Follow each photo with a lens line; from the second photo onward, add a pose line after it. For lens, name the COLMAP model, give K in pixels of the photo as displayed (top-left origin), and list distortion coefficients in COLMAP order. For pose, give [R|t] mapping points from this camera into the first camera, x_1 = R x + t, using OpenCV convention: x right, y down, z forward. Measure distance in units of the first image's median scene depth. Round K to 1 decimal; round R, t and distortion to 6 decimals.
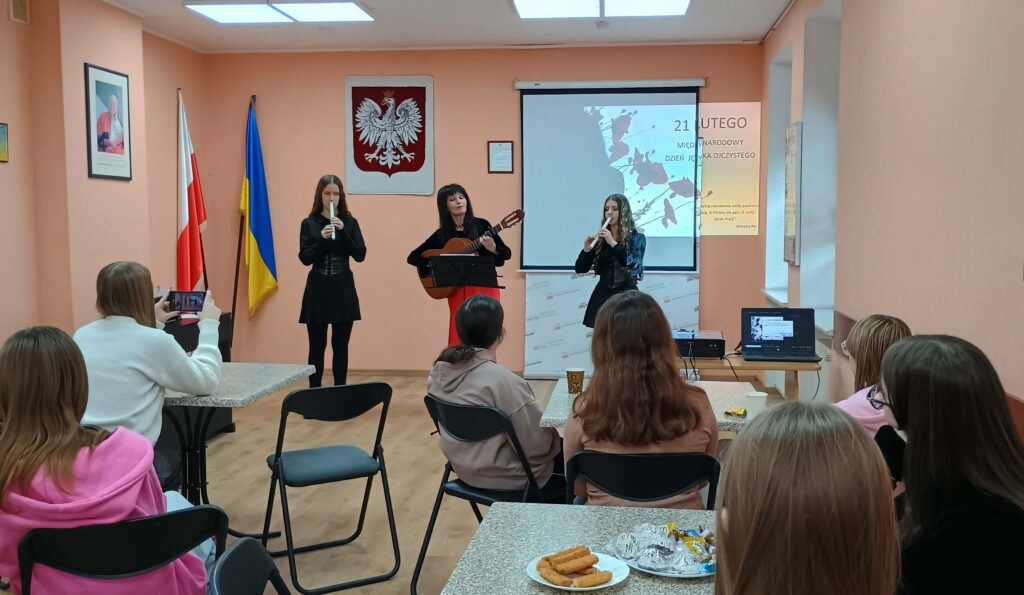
lens RADIAL K [[914.9, 0, 514.0], [0, 914.9, 280.6], [0, 0, 1]] dist [0.057332, -0.046810]
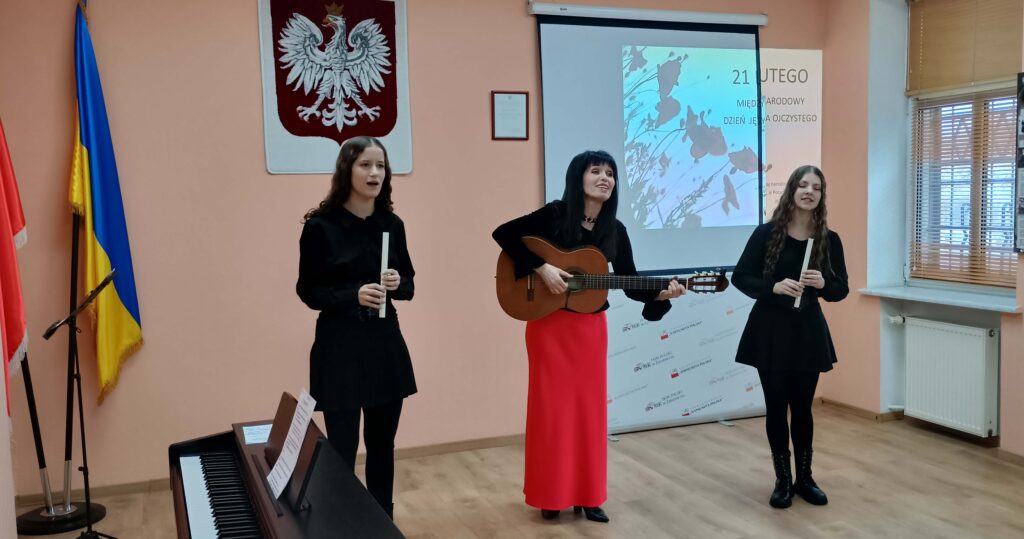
lens RADIAL K [[960.4, 0, 540.1], [0, 960.4, 285.2], [0, 0, 1]] dist [0.034778, 0.000000]
pose [[0.887706, -0.062433, 0.456158, -0.319428], [0.057771, 0.998037, 0.024173, -0.027208], [-0.456772, 0.004894, 0.889570, 0.365294]]
